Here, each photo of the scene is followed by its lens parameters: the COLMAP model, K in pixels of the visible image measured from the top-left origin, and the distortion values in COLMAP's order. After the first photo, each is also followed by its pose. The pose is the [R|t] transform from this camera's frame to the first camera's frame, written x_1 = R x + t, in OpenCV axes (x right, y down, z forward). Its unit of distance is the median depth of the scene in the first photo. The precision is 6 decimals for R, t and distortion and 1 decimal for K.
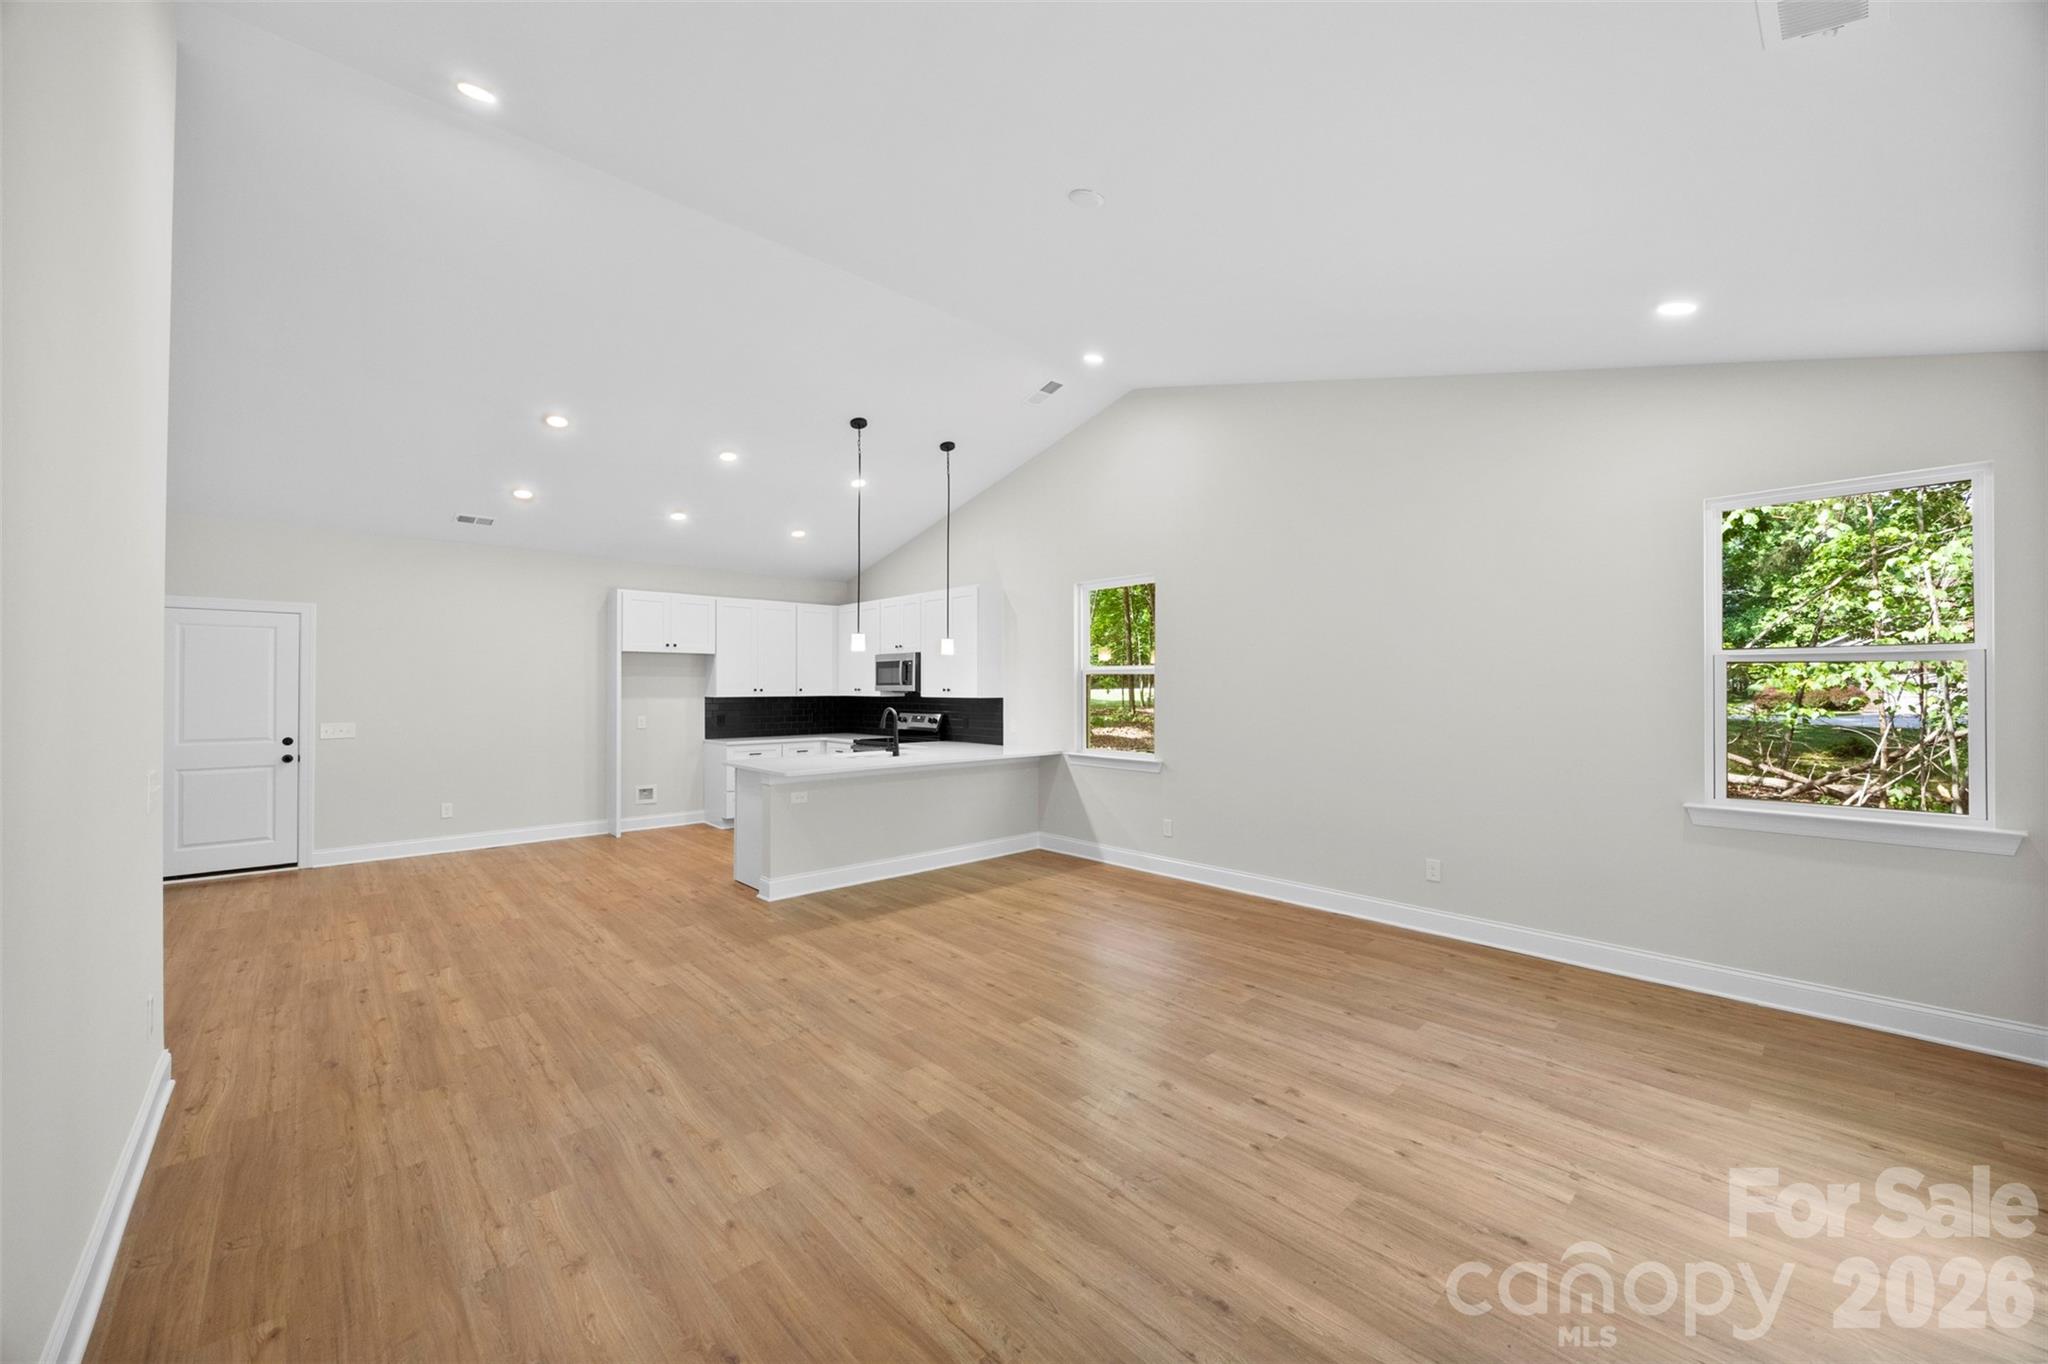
lens RADIAL K [[779.3, 0, 1033.9], [0, 779.3, 675.2], [0, 0, 1]] dist [-0.007670, 0.000888]
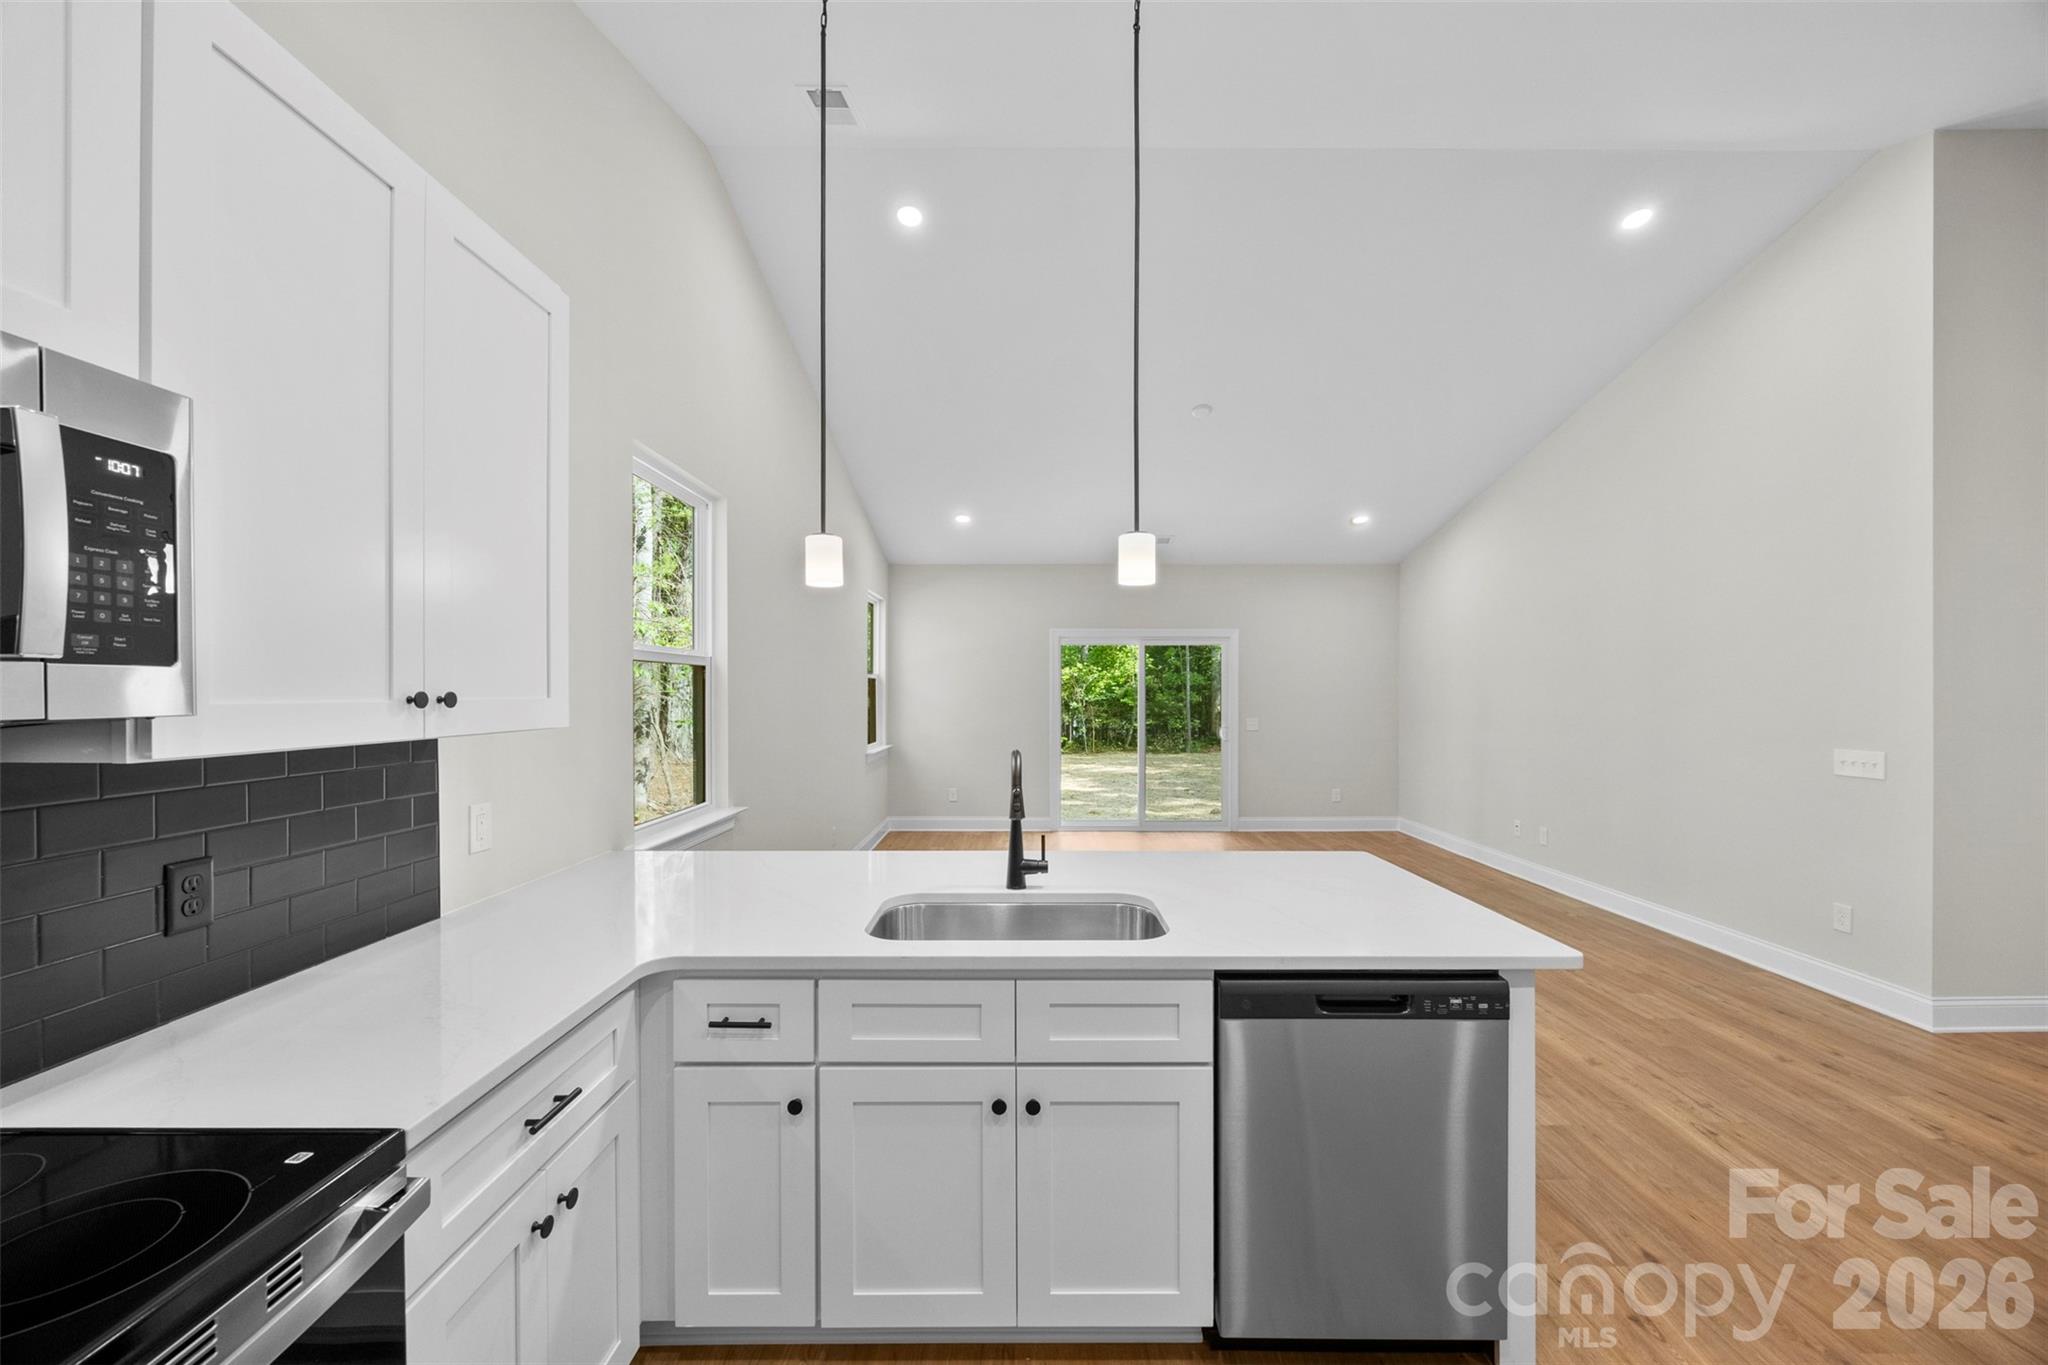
lens RADIAL K [[779.3, 0, 1025.6], [0, 779.3, 690.0], [0, 0, 1]] dist [-0.007670, 0.000888]
pose [[-0.728645, 0.001744, 0.684889, -0.536709], [-0.008901, 0.999888, -0.012016, 0.027369], [-0.684834, -0.014852, -0.728548, 1.614471]]
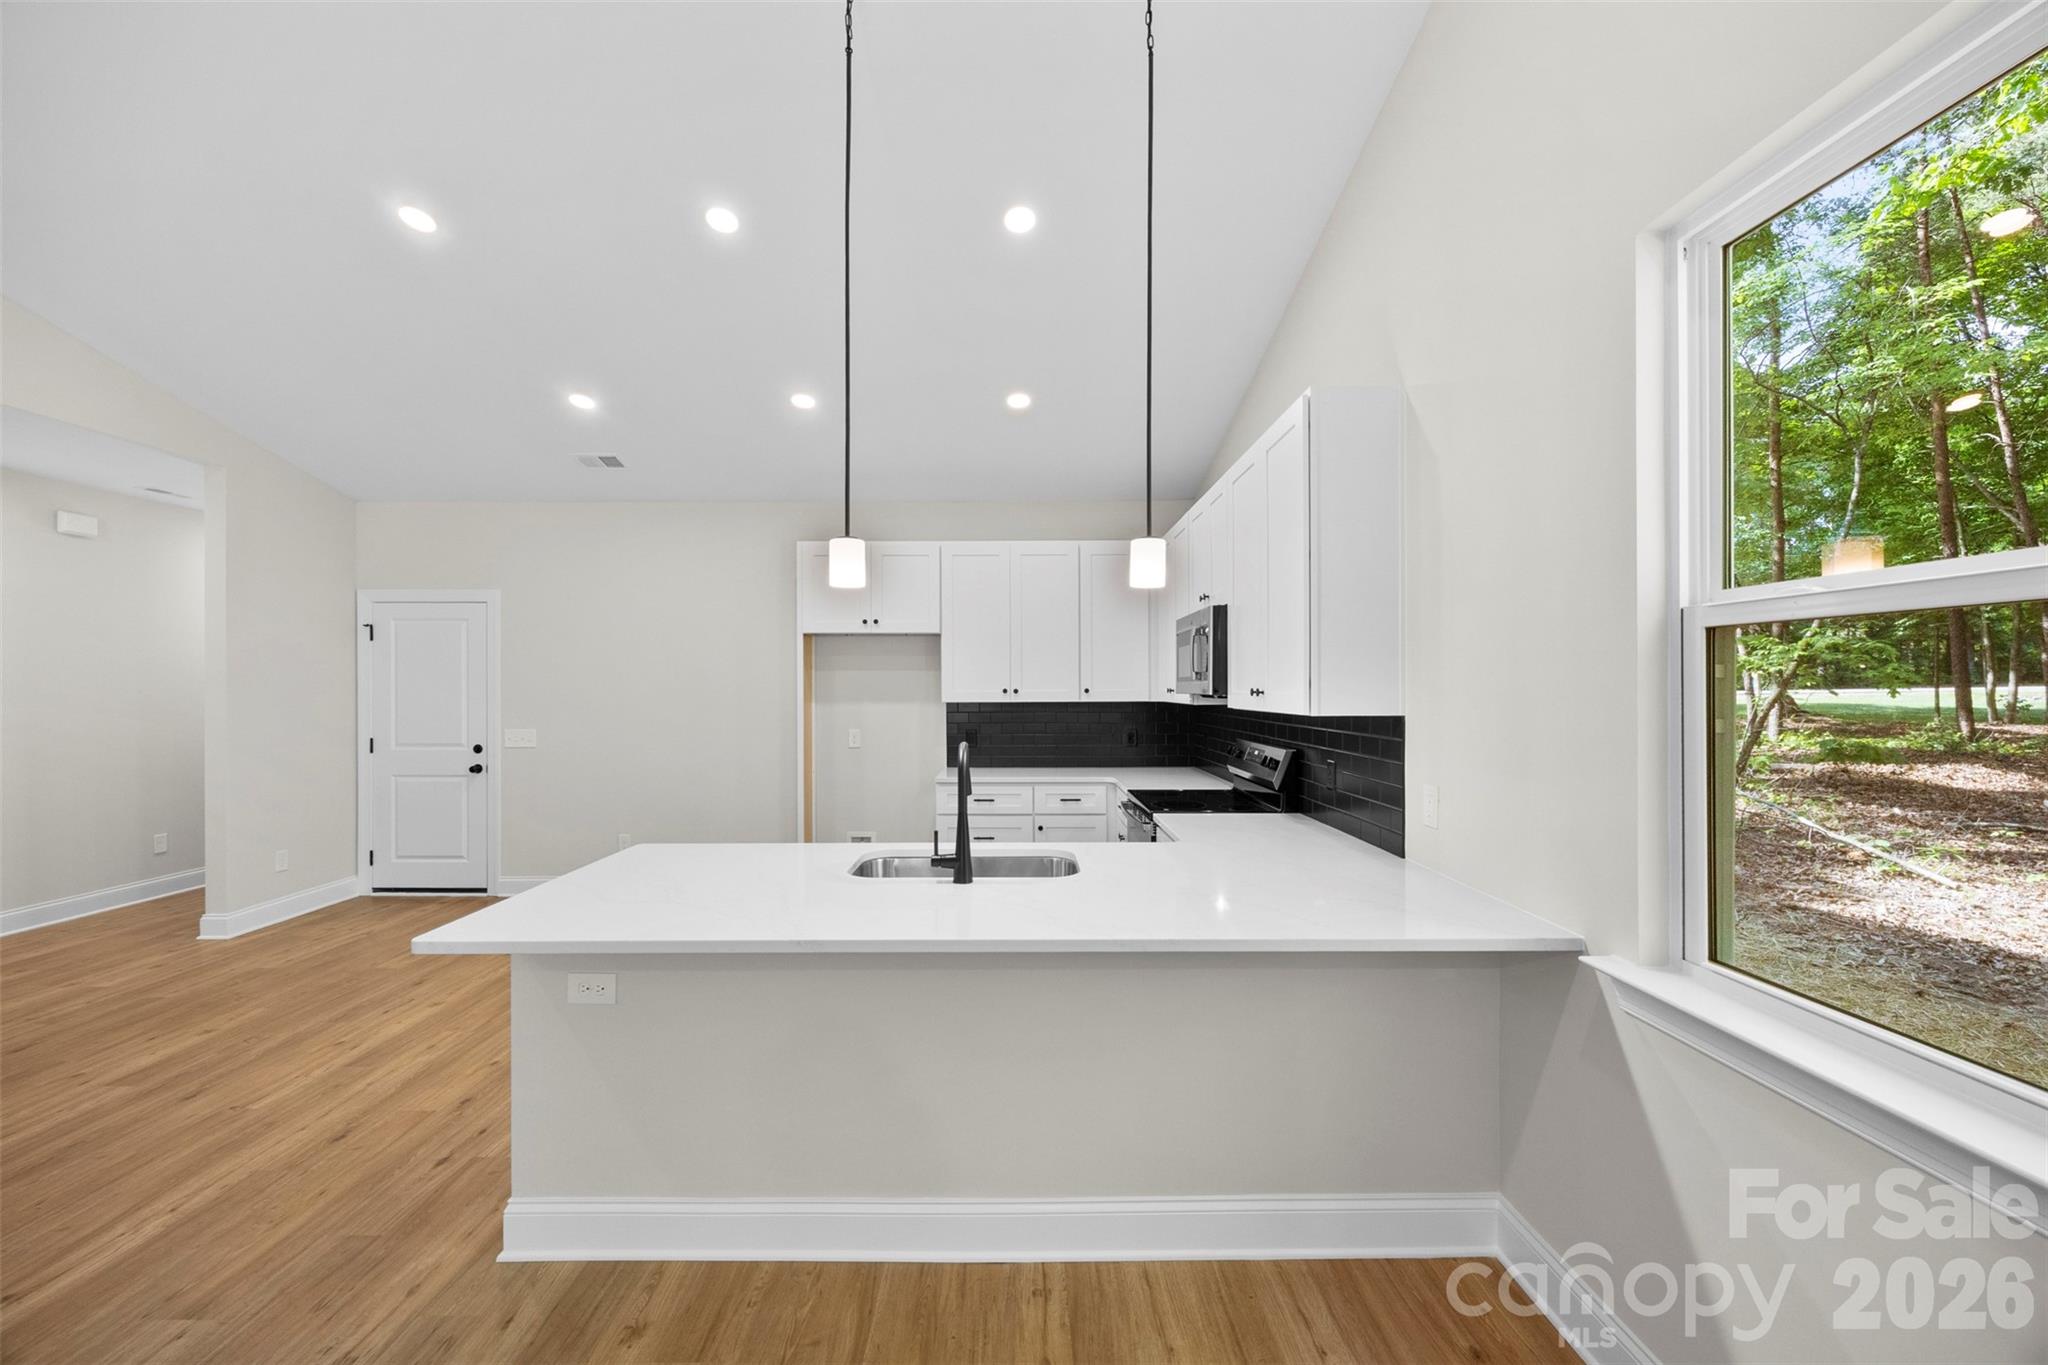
lens RADIAL K [[779.3, 0, 1012.0], [0, 779.3, 689.9], [0, 0, 1]] dist [-0.007670, 0.000888]
pose [[0.725366, 0.001375, -0.688362, 0.102657], [0.013067, 0.999790, 0.015767, 0.015865], [0.688239, -0.020432, 0.725196, 0.988185]]
